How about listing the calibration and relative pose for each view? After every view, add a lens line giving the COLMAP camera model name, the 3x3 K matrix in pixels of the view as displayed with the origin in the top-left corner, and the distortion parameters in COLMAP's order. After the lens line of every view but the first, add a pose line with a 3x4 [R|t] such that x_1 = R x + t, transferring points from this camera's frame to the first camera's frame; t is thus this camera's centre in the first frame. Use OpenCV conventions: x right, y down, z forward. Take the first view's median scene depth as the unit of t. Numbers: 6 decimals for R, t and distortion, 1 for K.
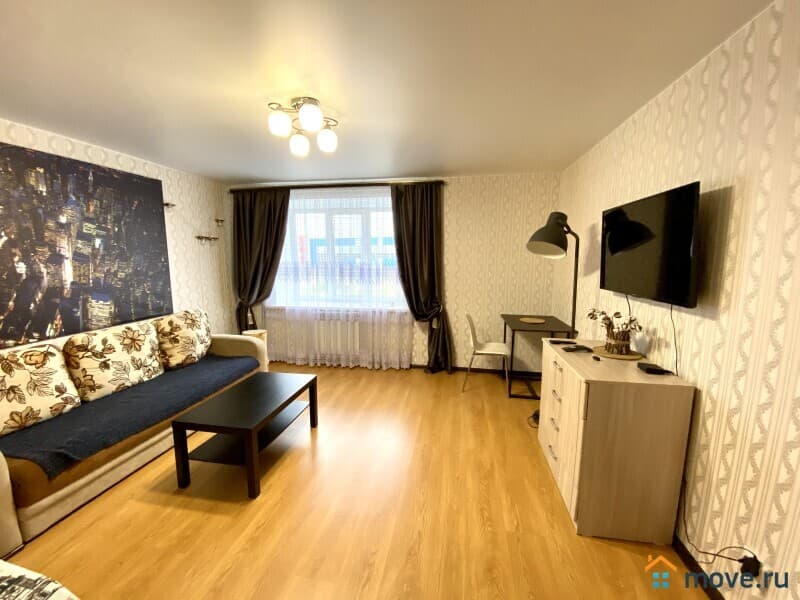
lens RADIAL K [[321.9, 0, 398.6], [0, 321.9, 299.2], [0, 0, 1]] dist [-0.020071, -0.004714]
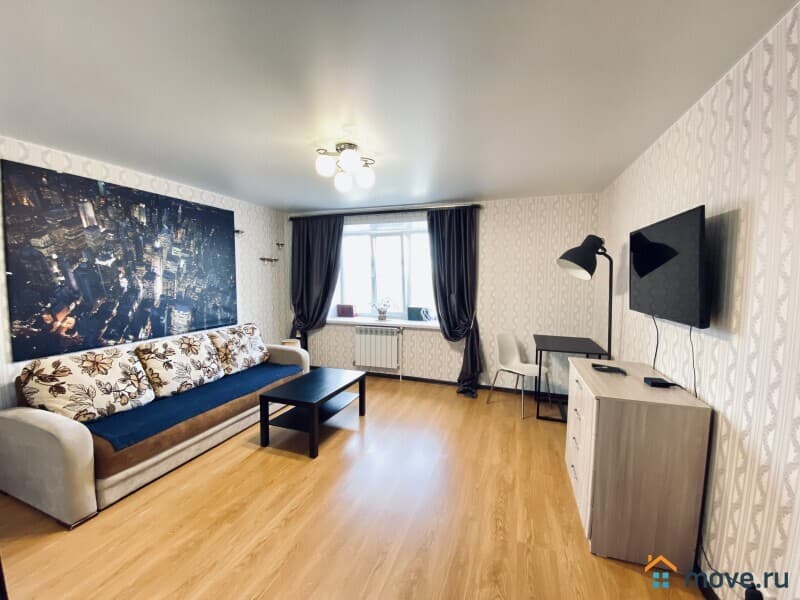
lens RADIAL K [[320.3, 0, 399.6], [0, 320.3, 300.2], [0, 0, 1]] dist [-0.021899, -0.003763]
pose [[0.988153, 0.017681, -0.152452, 0.083933], [-0.026871, 0.997930, -0.058435, 0.015133], [0.151103, 0.061839, 0.986582, -0.095572]]
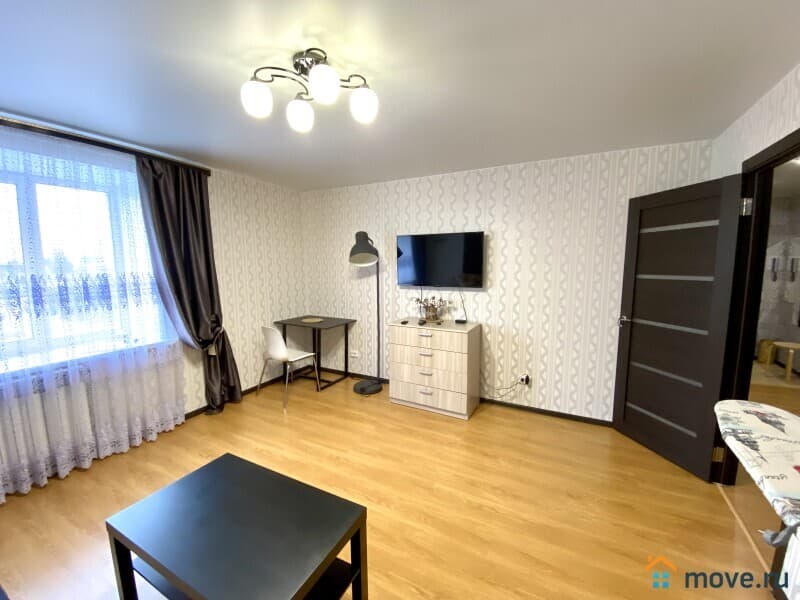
lens RADIAL K [[321.9, 0, 398.5], [0, 321.9, 305.5], [0, 0, 1]] dist [-0.020071, -0.004714]
pose [[0.278854, -0.125773, 0.952062, -0.956326], [0.125372, 0.987670, 0.093756, -0.091324], [-0.952115, 0.093217, 0.291184, 0.625909]]
